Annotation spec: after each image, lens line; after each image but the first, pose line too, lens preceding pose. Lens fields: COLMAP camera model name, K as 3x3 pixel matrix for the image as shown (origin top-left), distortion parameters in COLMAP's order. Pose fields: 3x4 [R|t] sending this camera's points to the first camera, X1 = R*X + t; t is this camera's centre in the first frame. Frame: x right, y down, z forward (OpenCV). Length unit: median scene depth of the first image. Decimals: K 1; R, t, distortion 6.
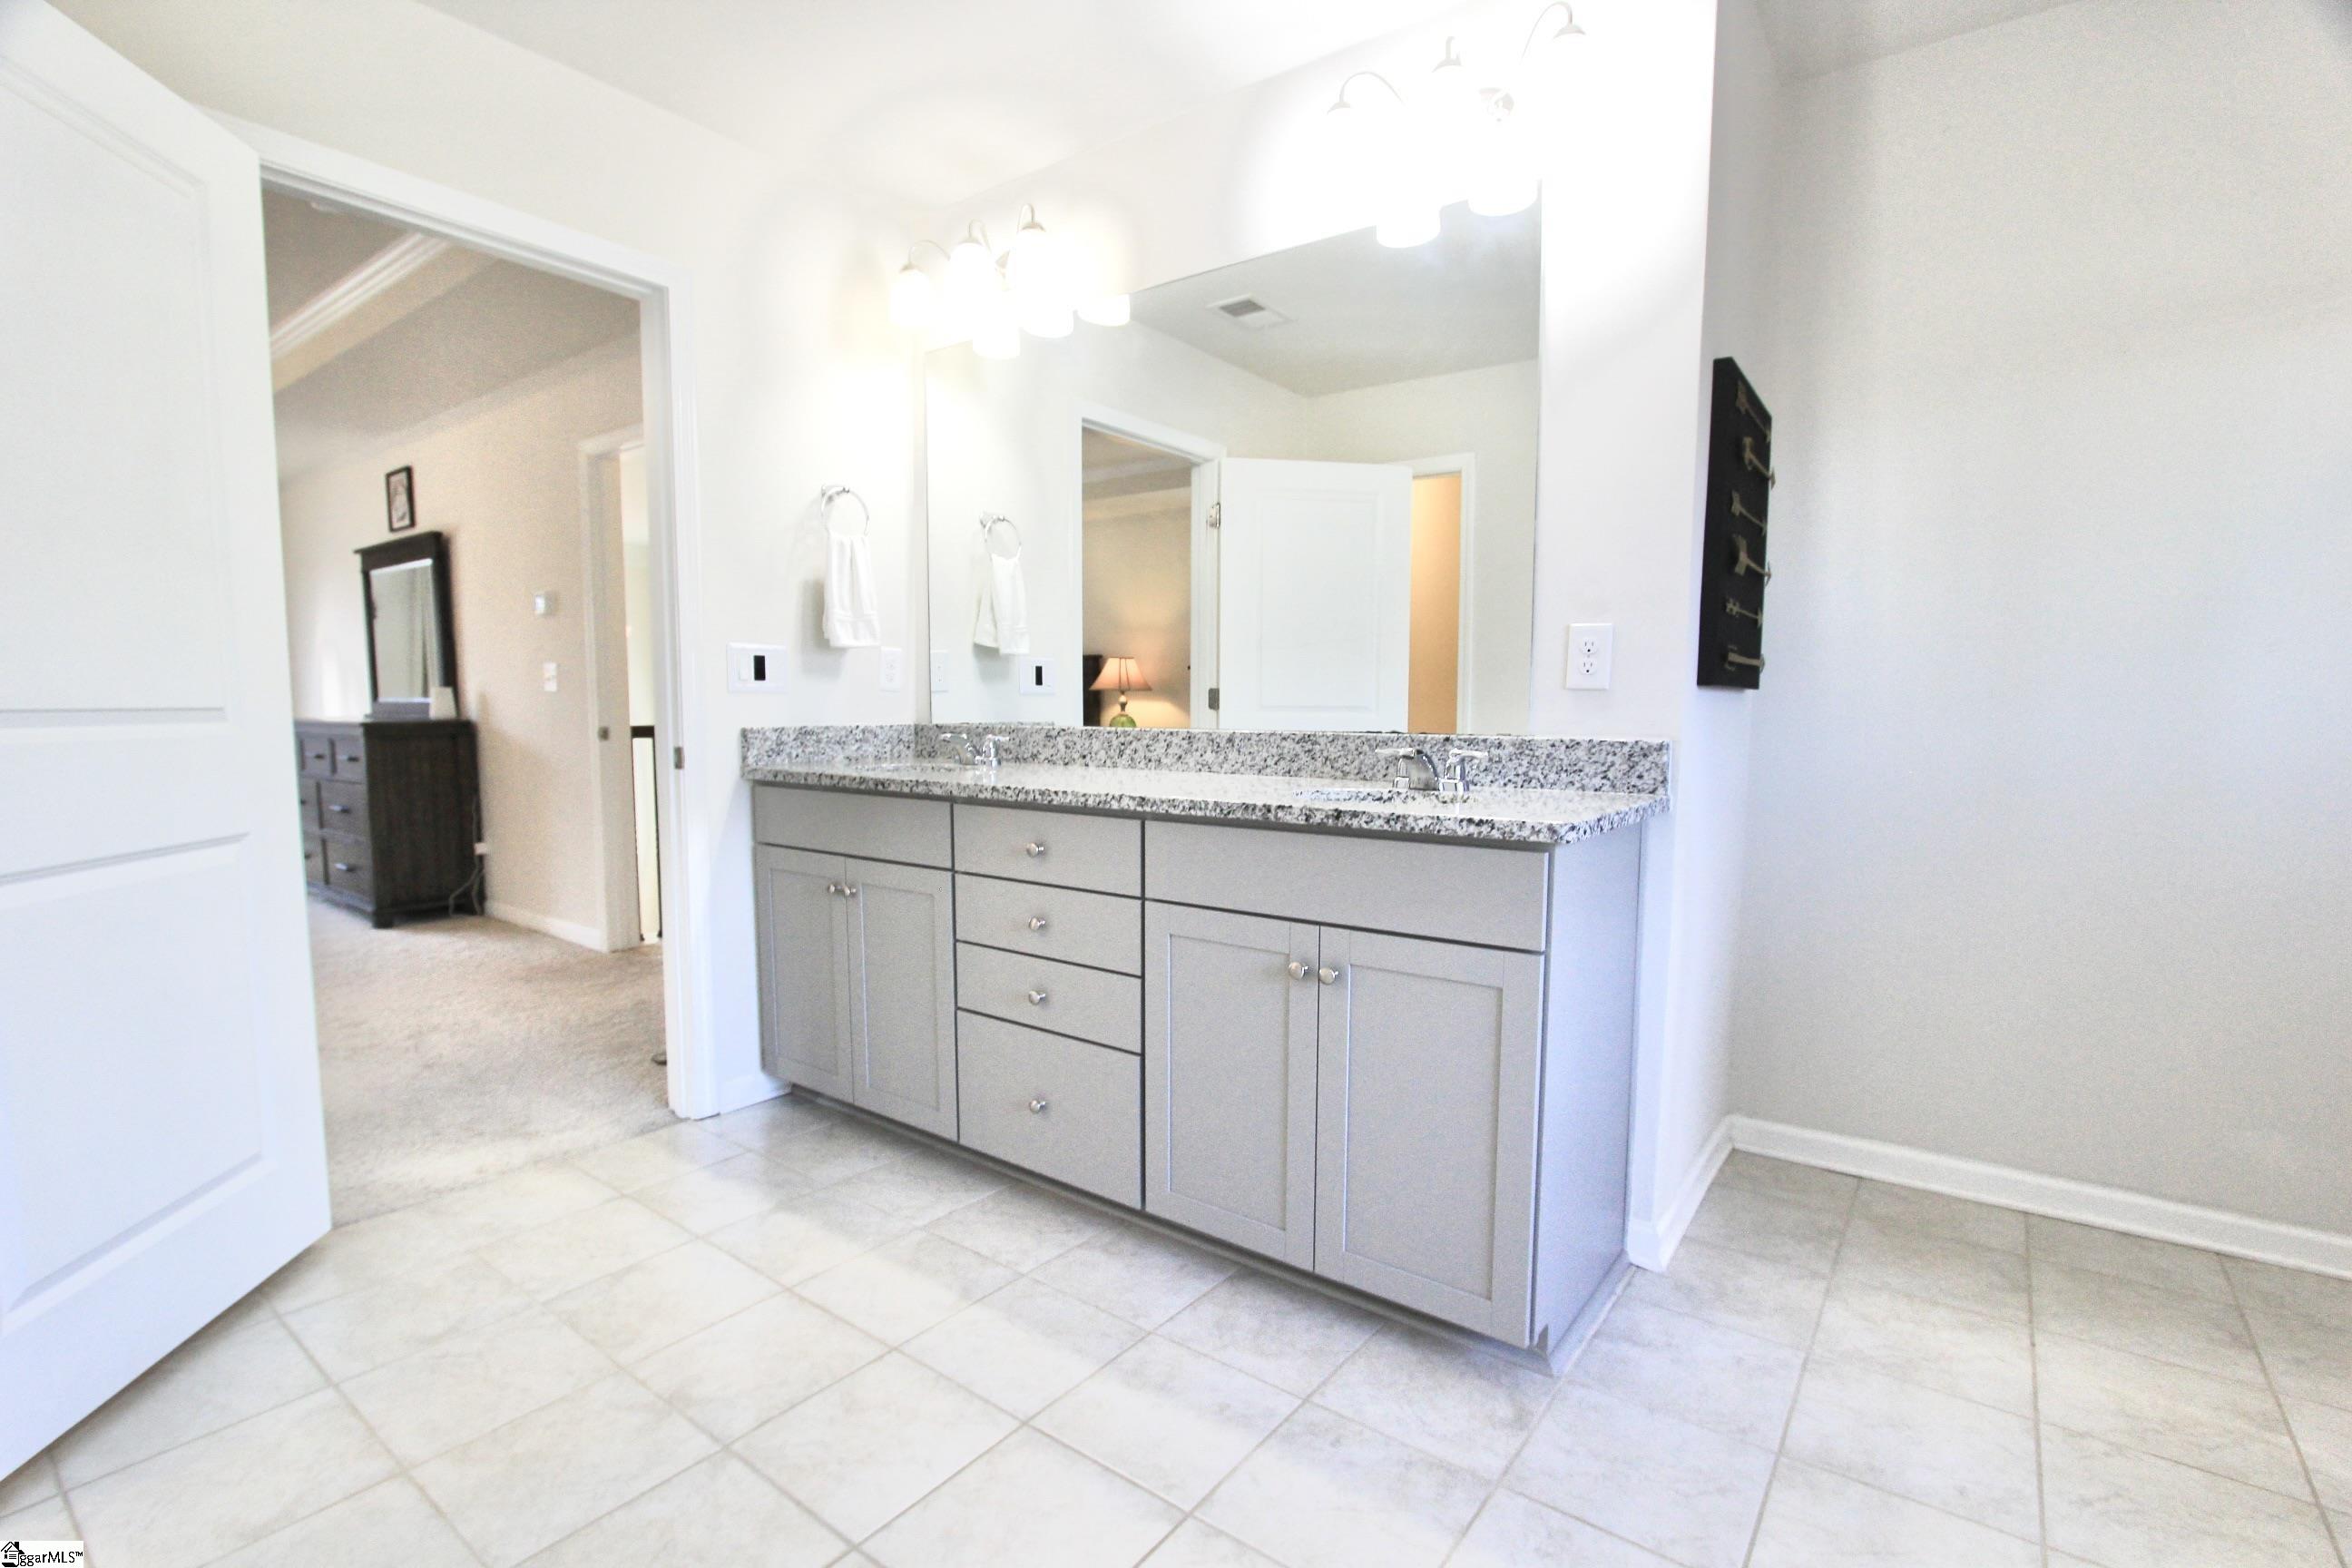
lens RADIAL K [[1083.0, 0, 1176.5], [0, 1083.0, 809.1], [0, 0, 1]] dist [-0.025613, 0.001638]
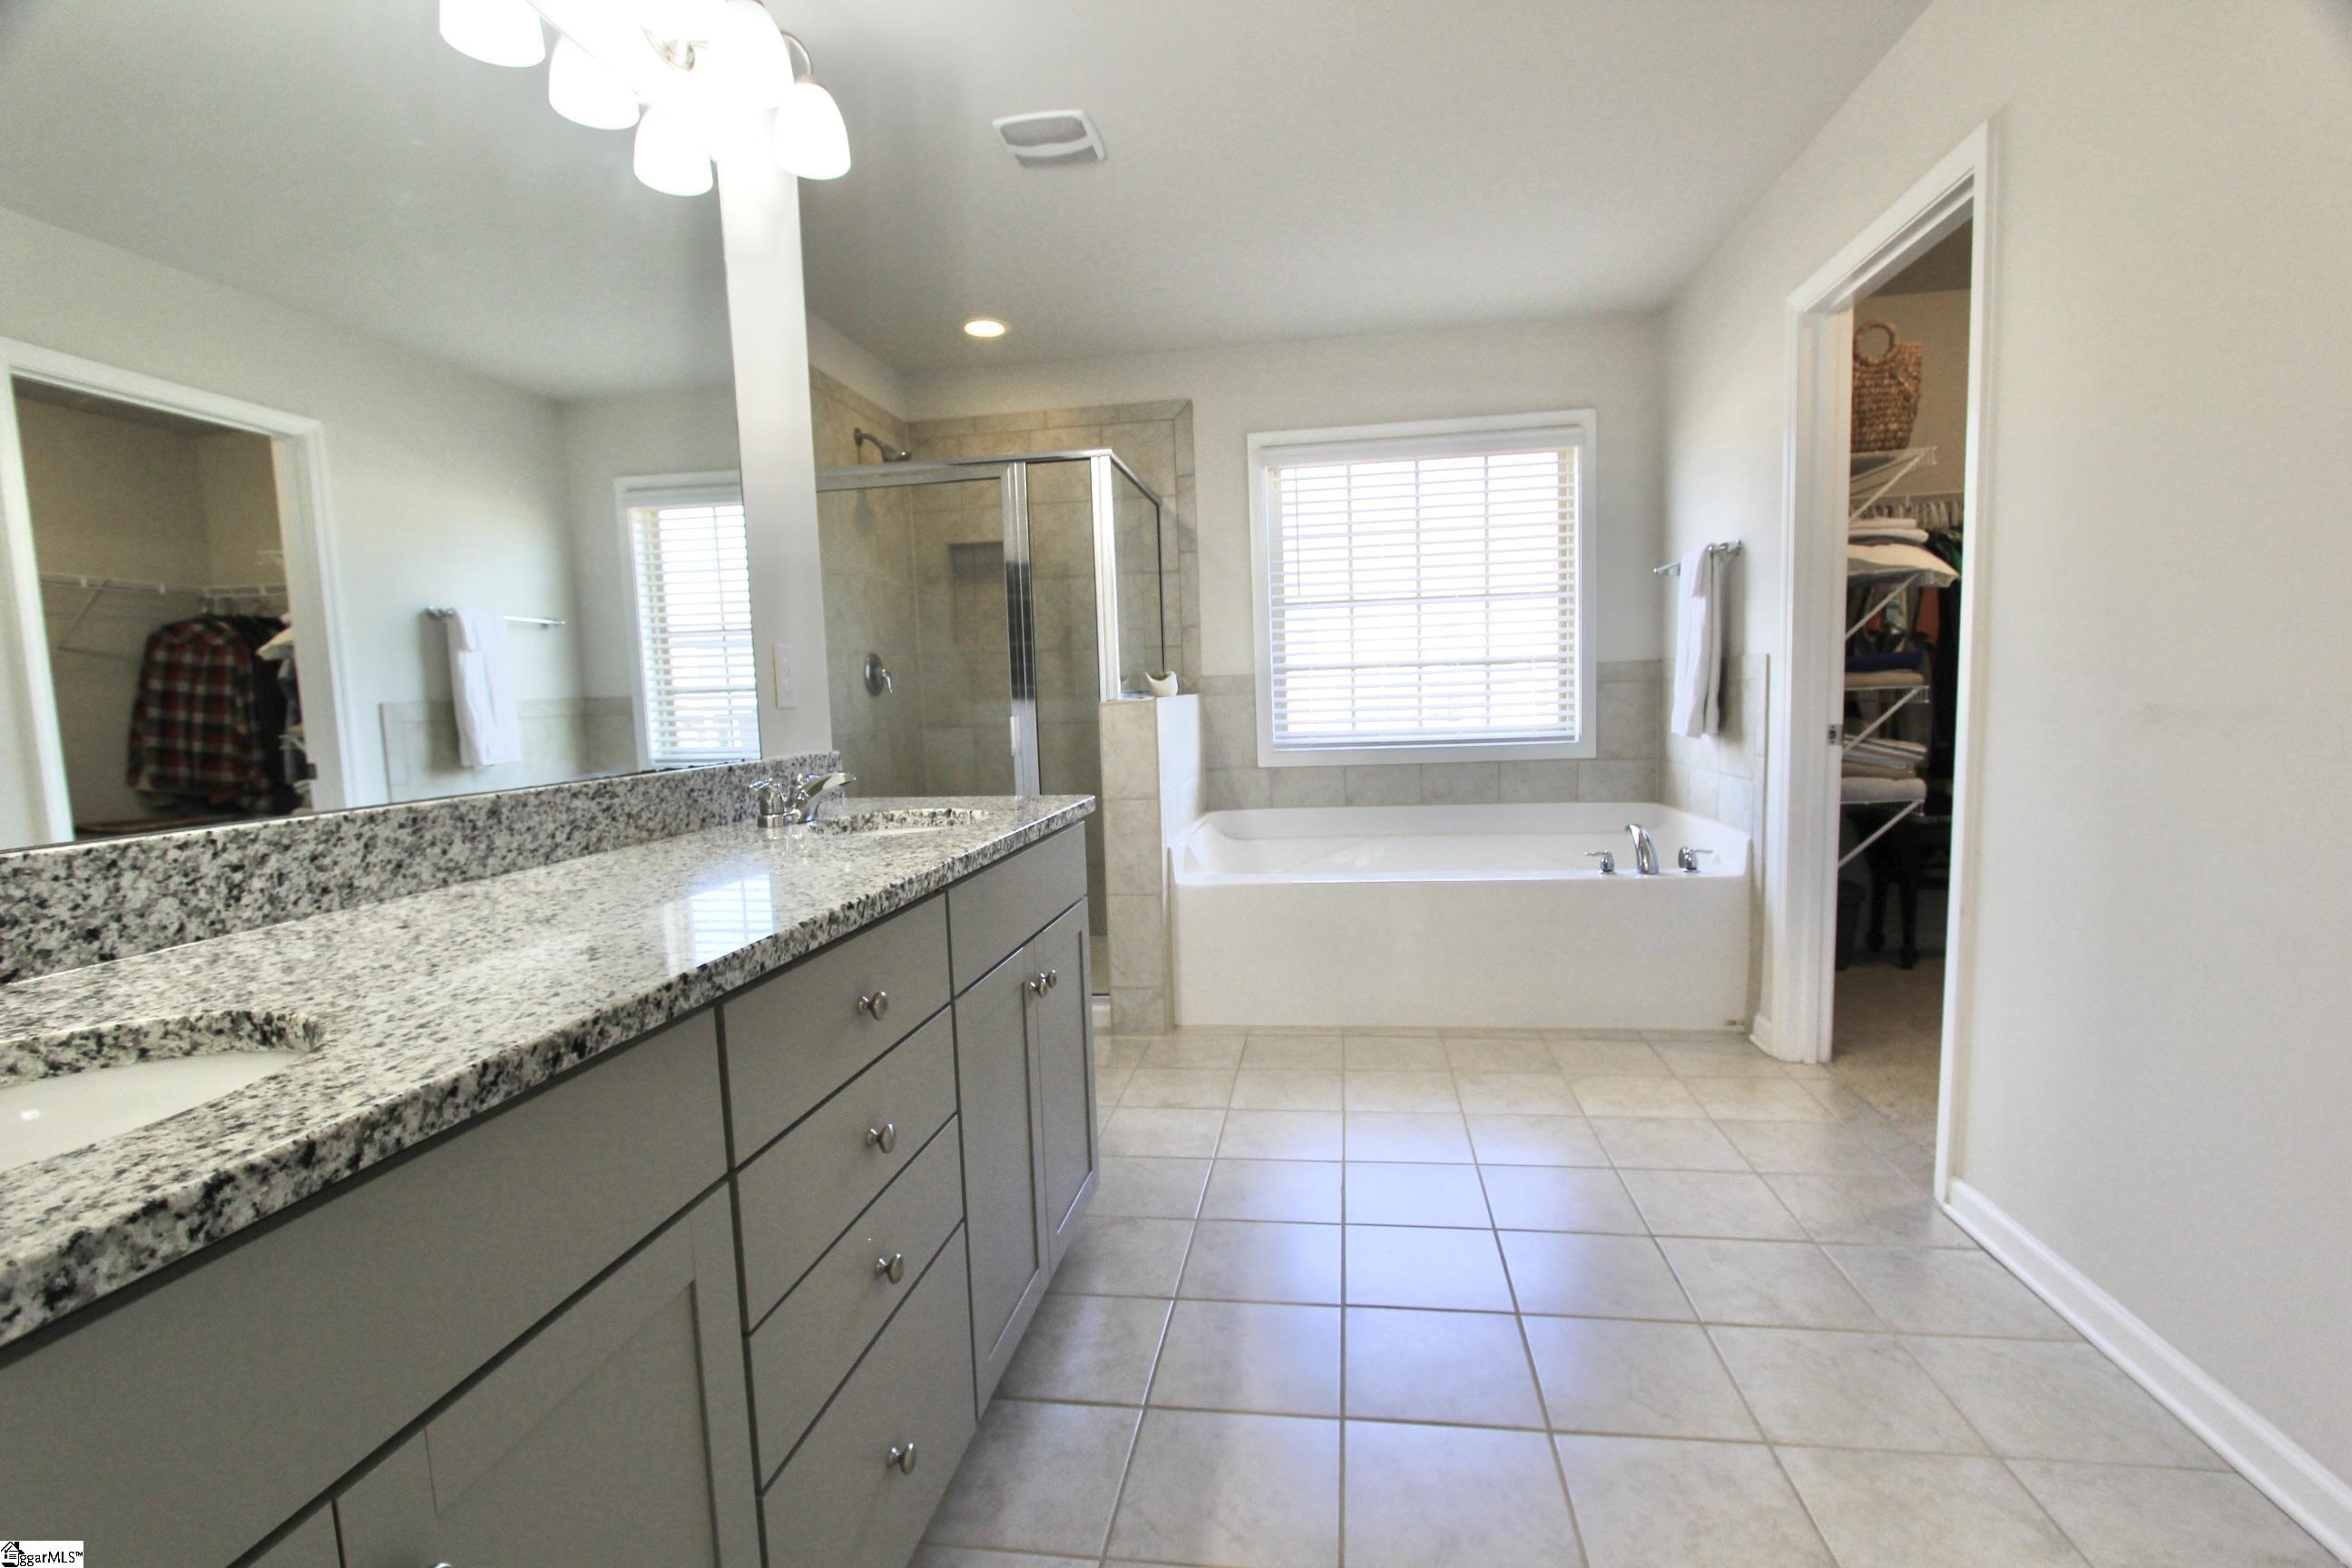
lens RADIAL K [[1083.0, 0, 1176.5], [0, 1083.0, 809.1], [0, 0, 1]] dist [-0.025613, 0.001638]
pose [[-0.476882, -0.080100, 0.875310, -0.580667], [0.116896, 0.981213, 0.153479, -0.107892], [-0.871159, 0.175512, -0.458560, 0.956941]]
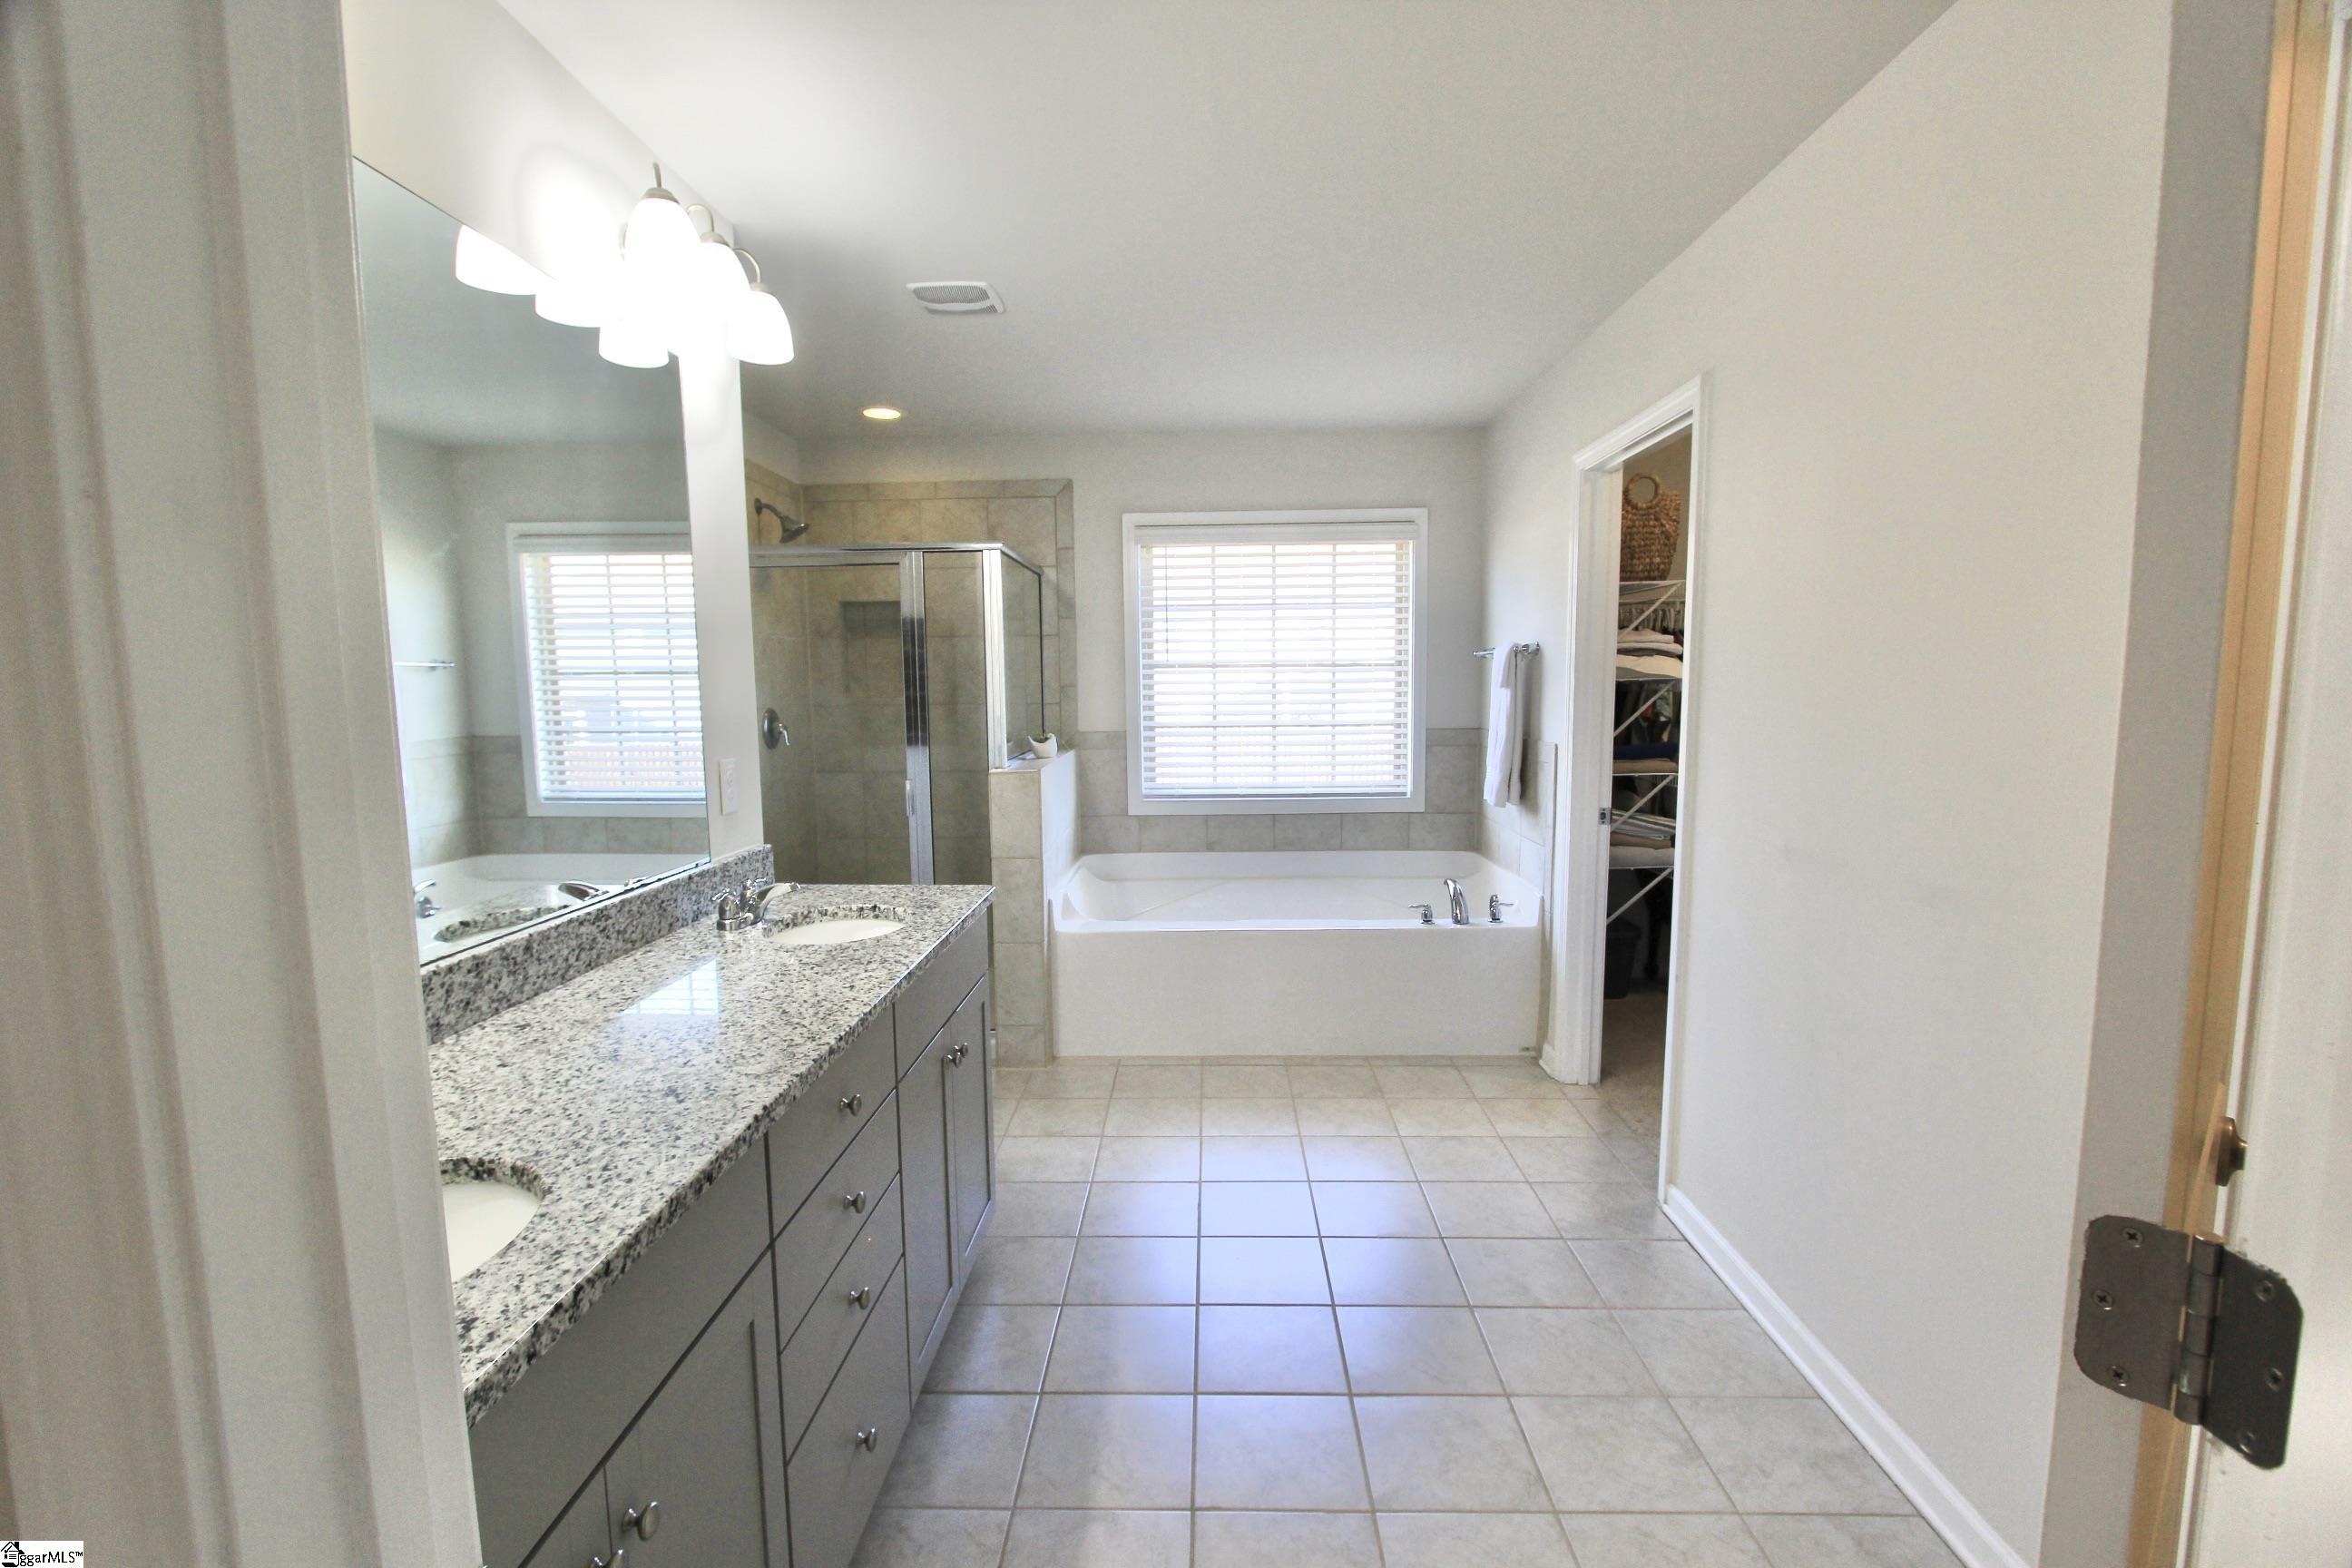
lens RADIAL K [[1083.0, 0, 1176.5], [0, 1083.0, 809.1], [0, 0, 1]] dist [-0.025613, 0.001638]
pose [[-0.579961, -0.091577, 0.809481, -0.719410], [0.087410, 0.980930, 0.173599, -0.230346], [-0.809941, 0.171438, -0.560896, 1.041442]]
